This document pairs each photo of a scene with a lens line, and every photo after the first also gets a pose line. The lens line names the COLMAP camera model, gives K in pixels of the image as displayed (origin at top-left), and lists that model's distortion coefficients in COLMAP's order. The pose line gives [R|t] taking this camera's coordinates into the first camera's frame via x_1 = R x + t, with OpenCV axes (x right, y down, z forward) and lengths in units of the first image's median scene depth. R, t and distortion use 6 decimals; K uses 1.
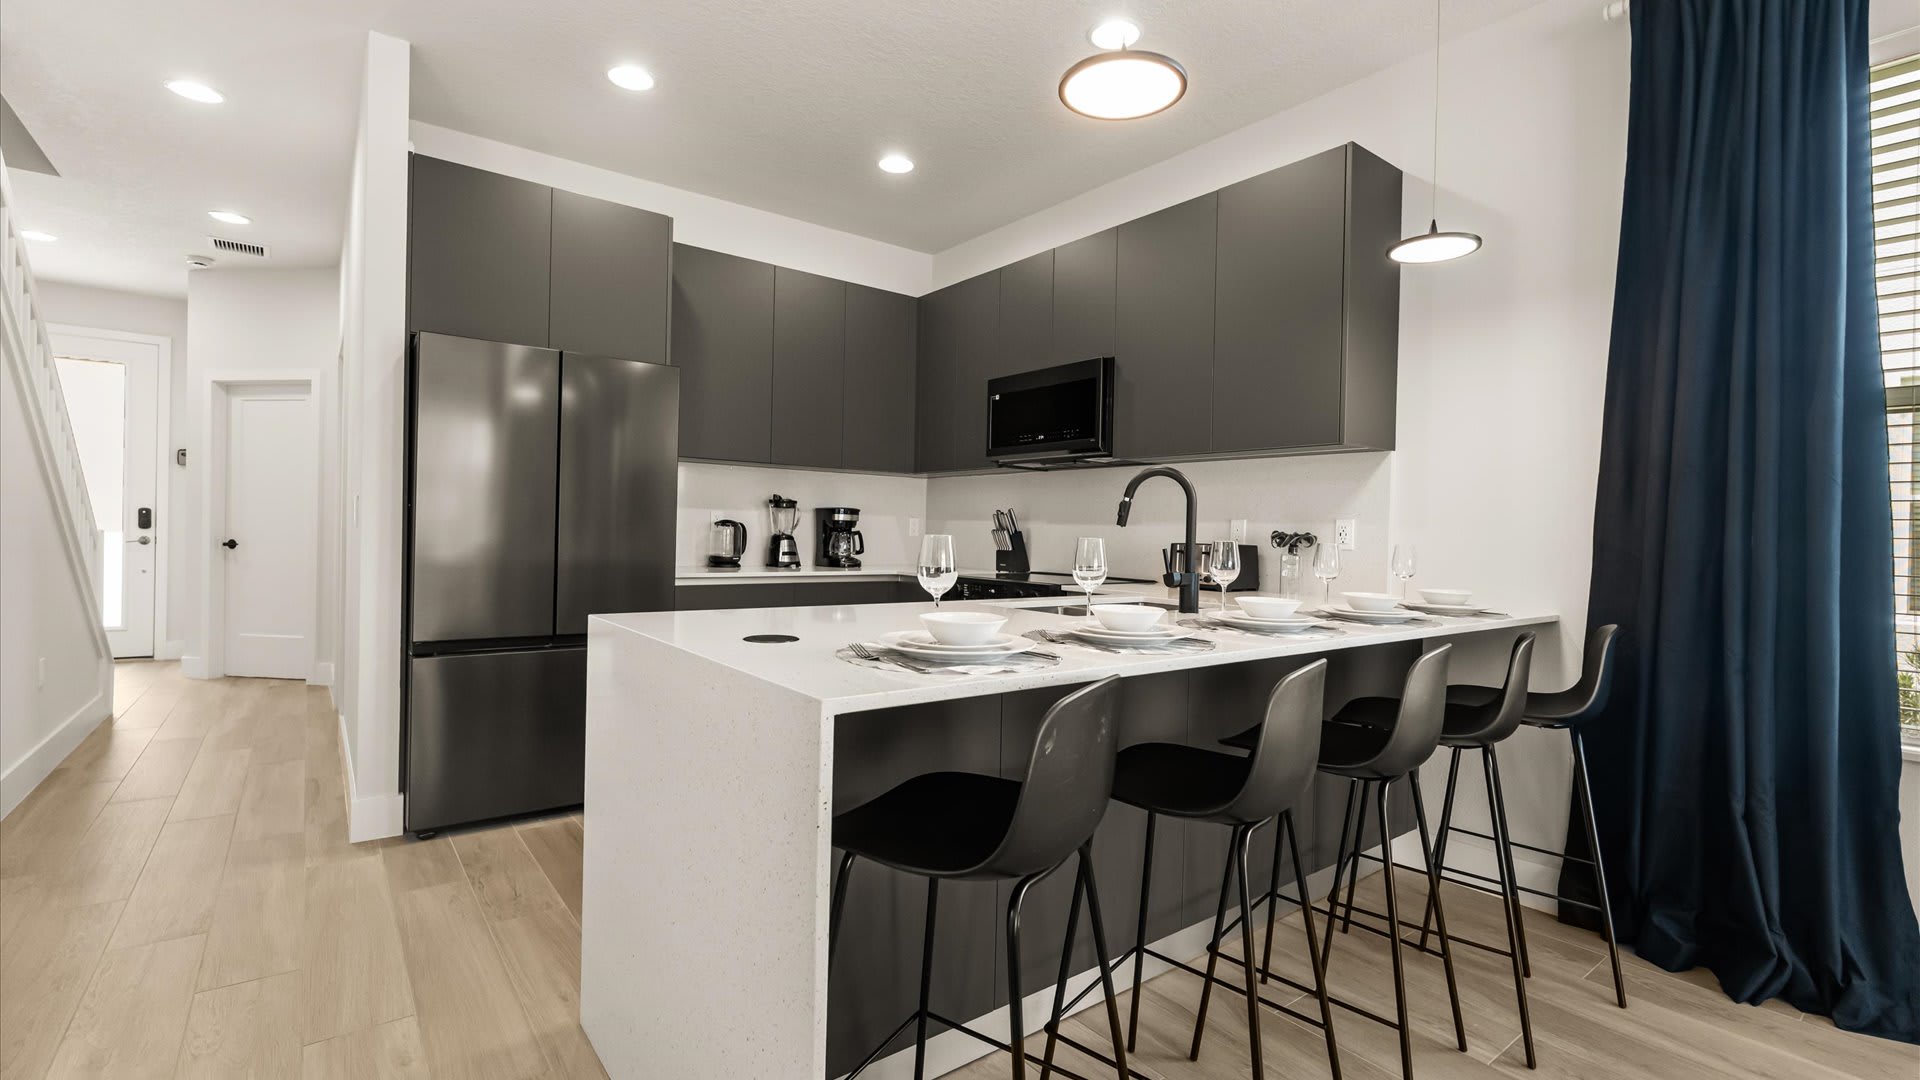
lens RADIAL K [[840.1, 0, 960.0], [0, 840.1, 540.0], [0, 0, 1]] dist [0.001562, 0.000216]
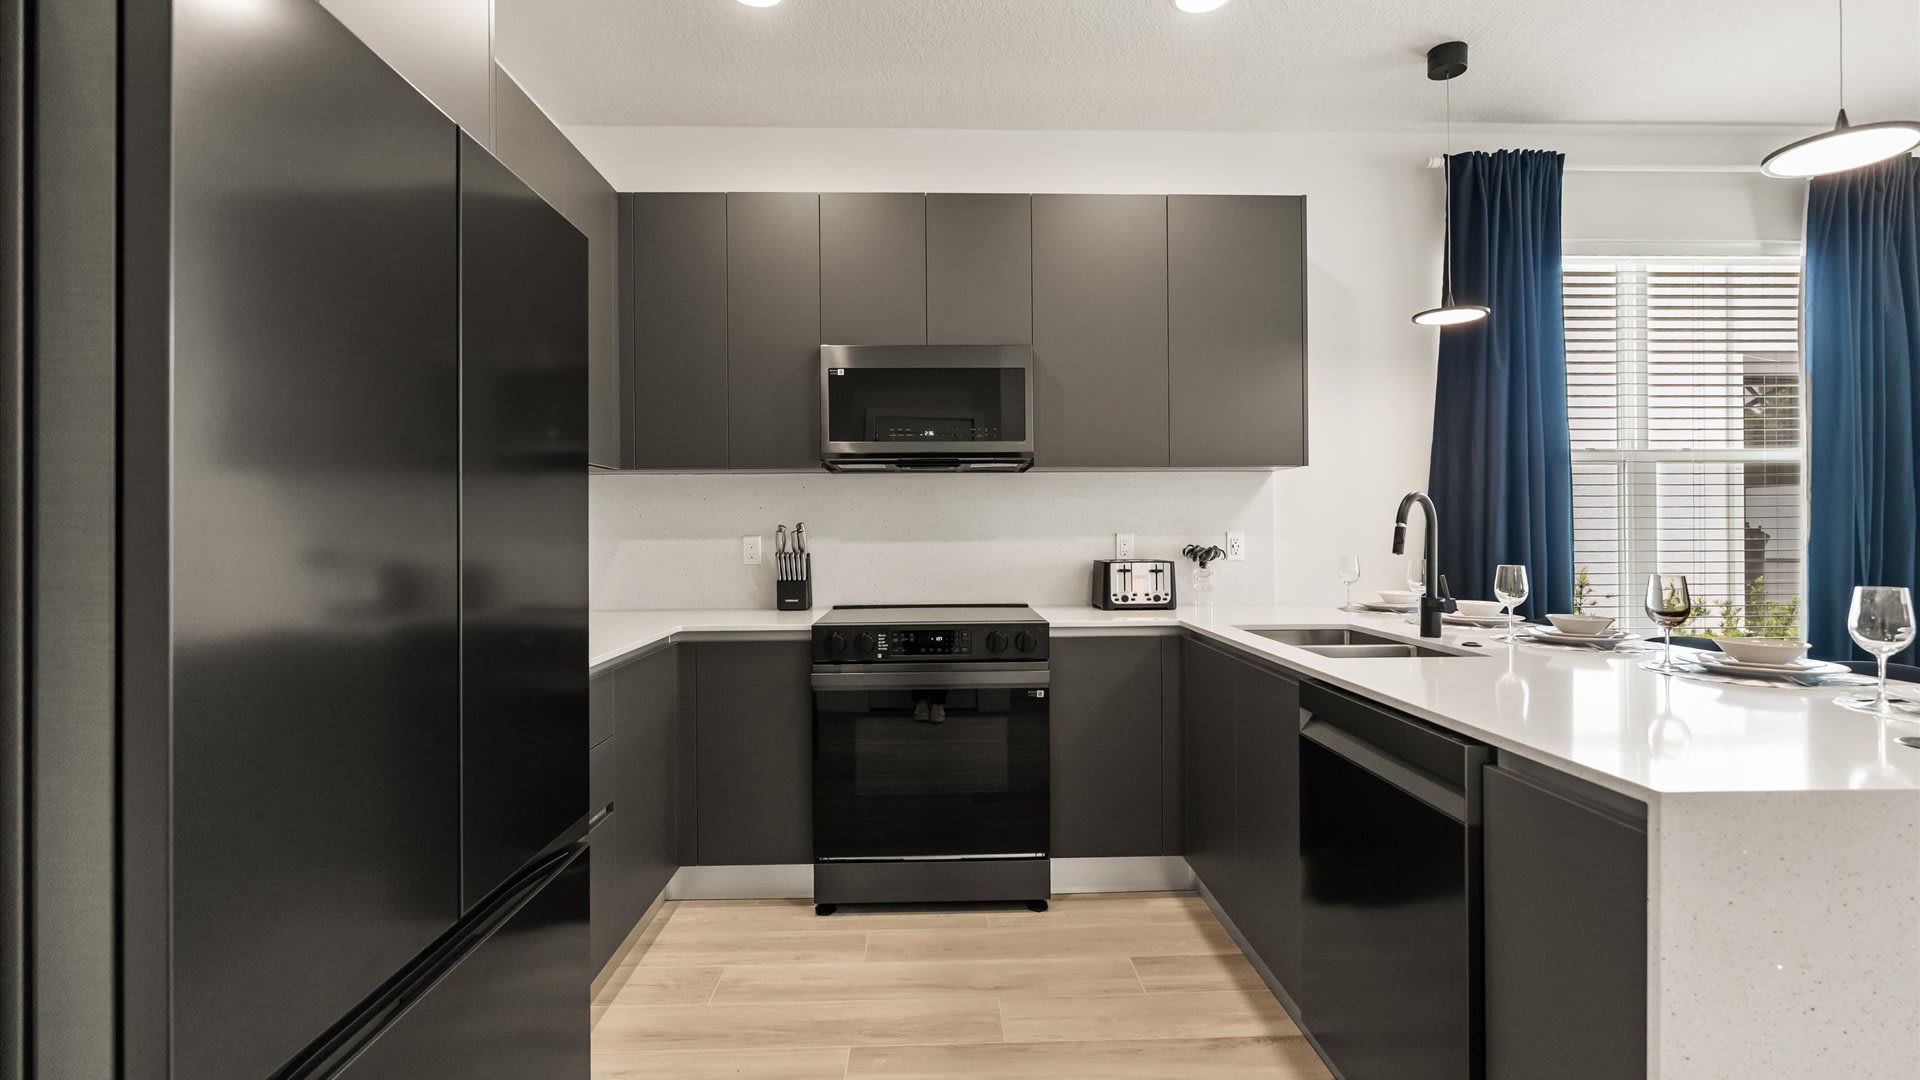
lens RADIAL K [[840.1, 0, 960.0], [0, 840.1, 540.0], [0, 0, 1]] dist [0.001562, 0.000216]
pose [[0.580870, -0.035839, 0.813207, -0.460955], [0.029572, 0.999300, 0.022917, -0.036436], [-0.813459, 0.010737, 0.581523, 0.471980]]
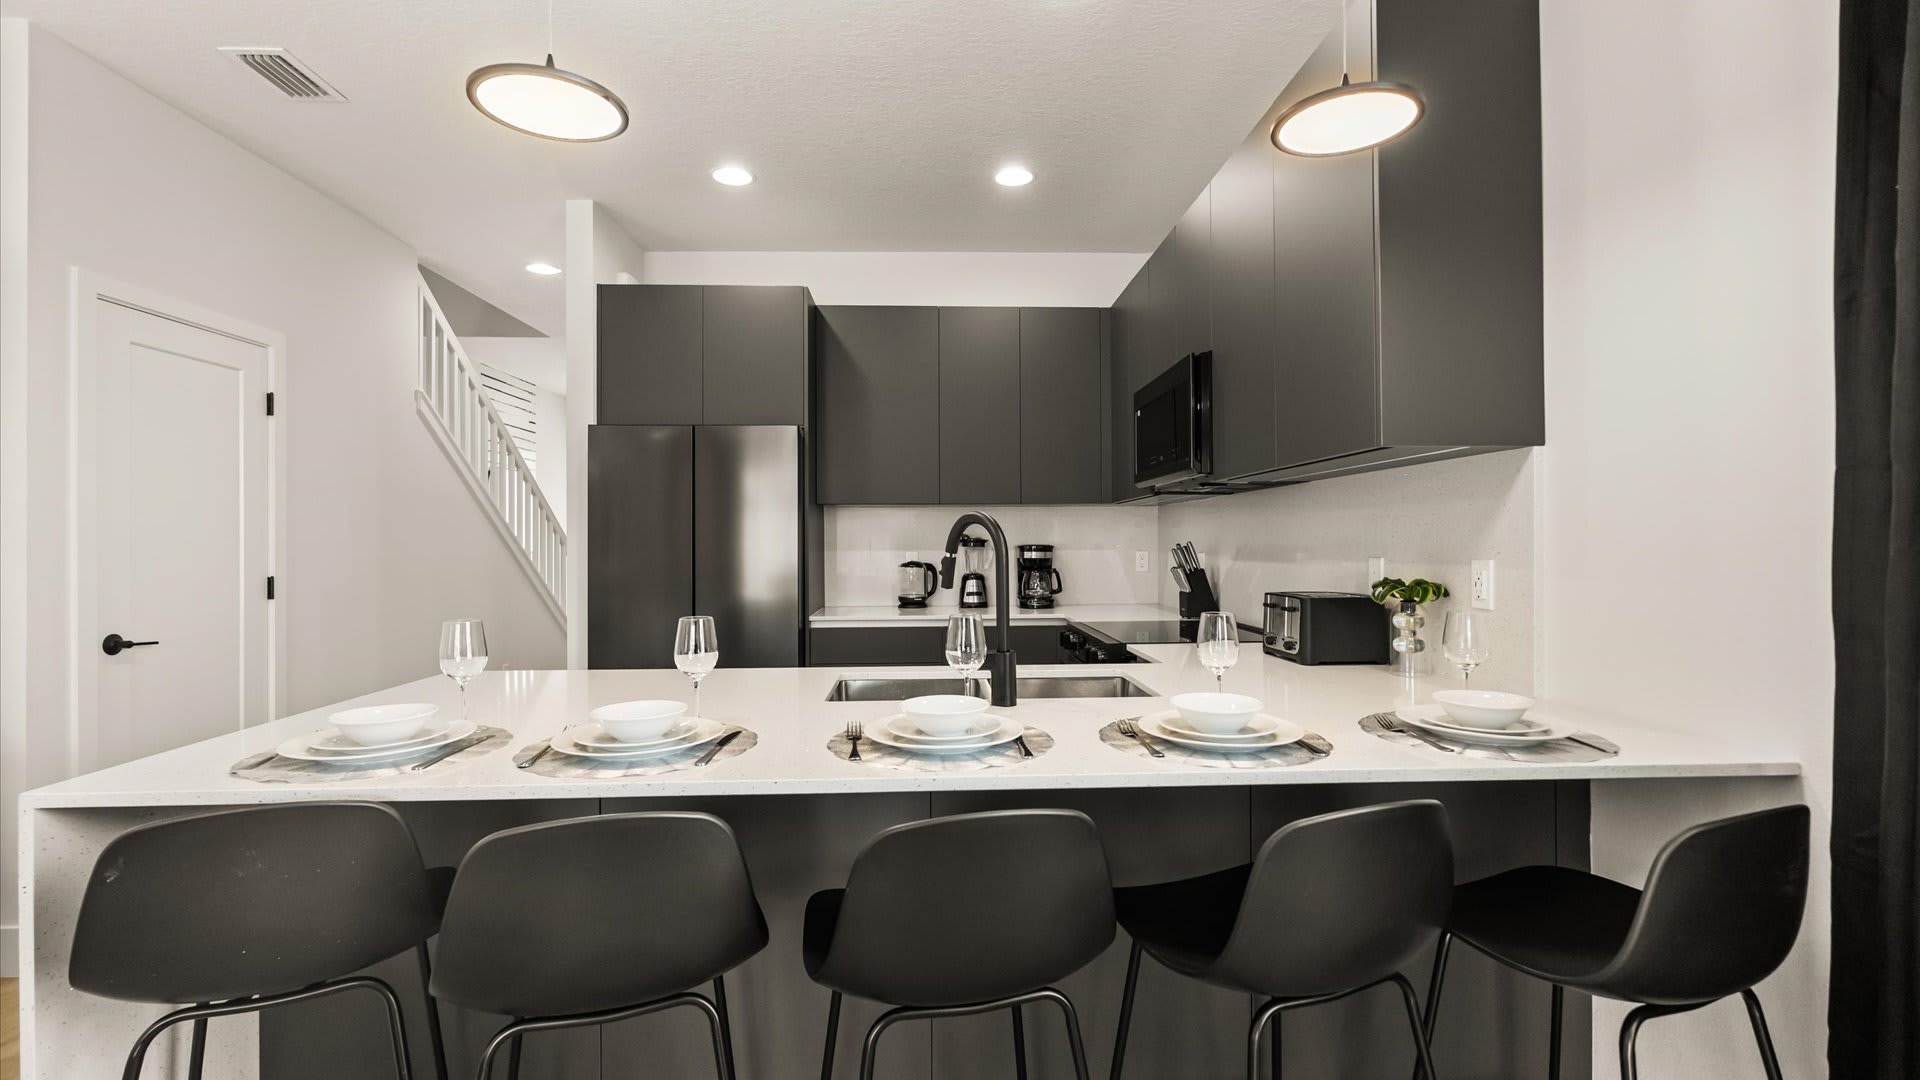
lens RADIAL K [[840.1, 0, 960.0], [0, 840.1, 540.0], [0, 0, 1]] dist [0.001562, 0.000216]
pose [[0.817553, -0.030811, -0.575028, 0.360675], [0.018761, 0.999463, -0.026880, -0.021775], [0.575547, 0.011187, 0.817692, 0.196922]]
